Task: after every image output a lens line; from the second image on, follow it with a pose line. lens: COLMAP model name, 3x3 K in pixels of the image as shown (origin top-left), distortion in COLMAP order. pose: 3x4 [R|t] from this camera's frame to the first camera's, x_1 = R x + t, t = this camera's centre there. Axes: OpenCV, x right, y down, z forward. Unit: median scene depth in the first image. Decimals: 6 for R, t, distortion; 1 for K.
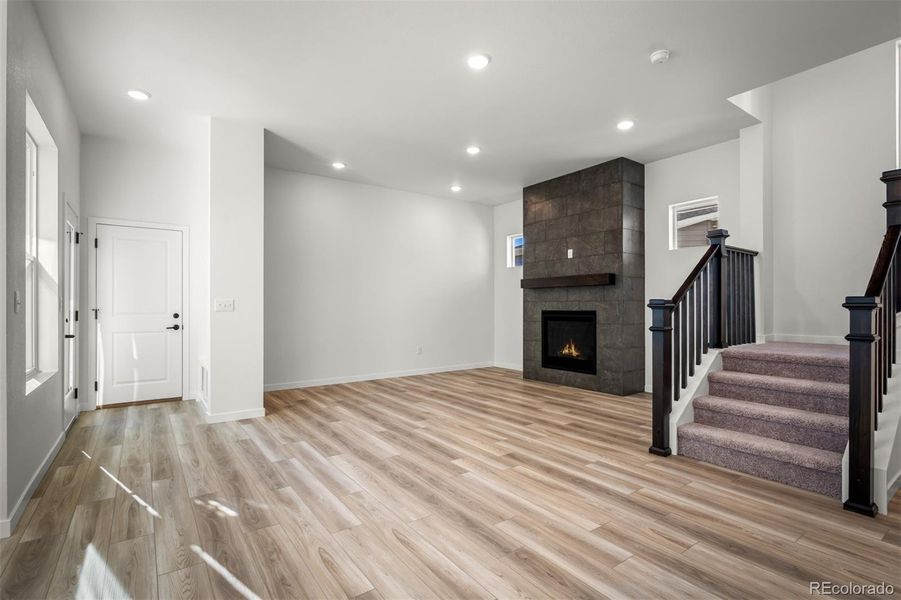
lens RADIAL K [[427.1, 0, 450.5], [0, 427.1, 300.0], [0, 0, 1]] dist [0.000423, 0.000144]
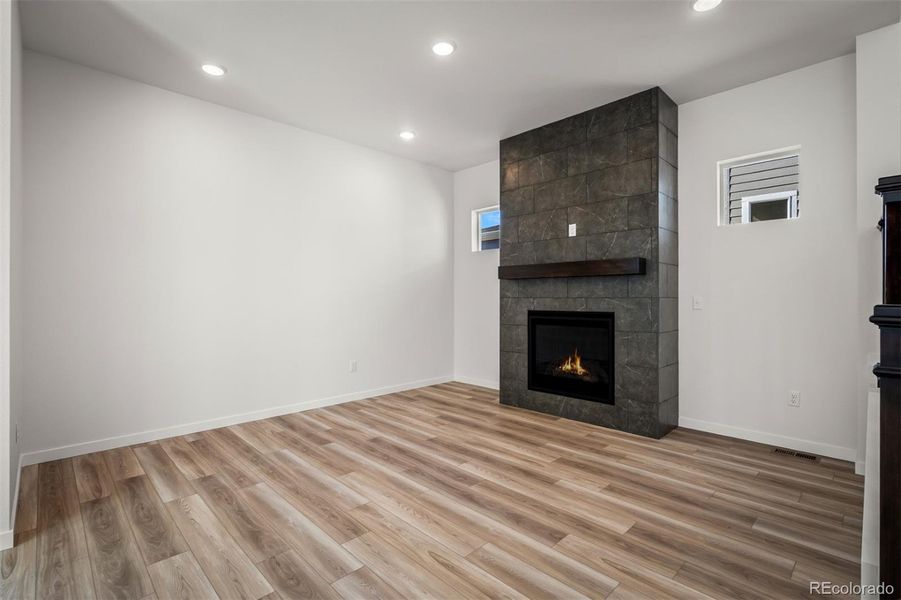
lens RADIAL K [[414.4, 0, 451.0], [0, 414.4, 291.3], [0, 0, 1]] dist [0.000507, 0.000124]
pose [[0.988904, 0.000963, 0.148555, -0.019831], [-0.001315, 0.999997, 0.002275, -0.009819], [-0.148553, -0.002445, 0.988901, 0.377418]]
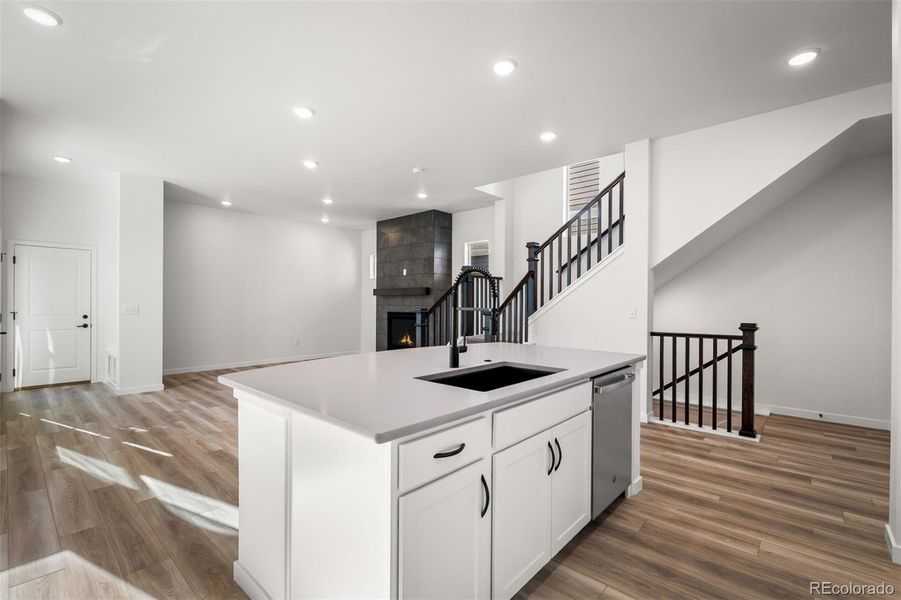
lens RADIAL K [[403.4, 0, 450.5], [0, 403.4, 300.0], [0, 0, 1]] dist [-0.002061, -0.000334]
pose [[0.977660, 0.005937, 0.210109, 0.156673], [-0.007382, 0.999954, 0.006093, -0.026505], [-0.210063, -0.007508, 0.977659, -0.371751]]
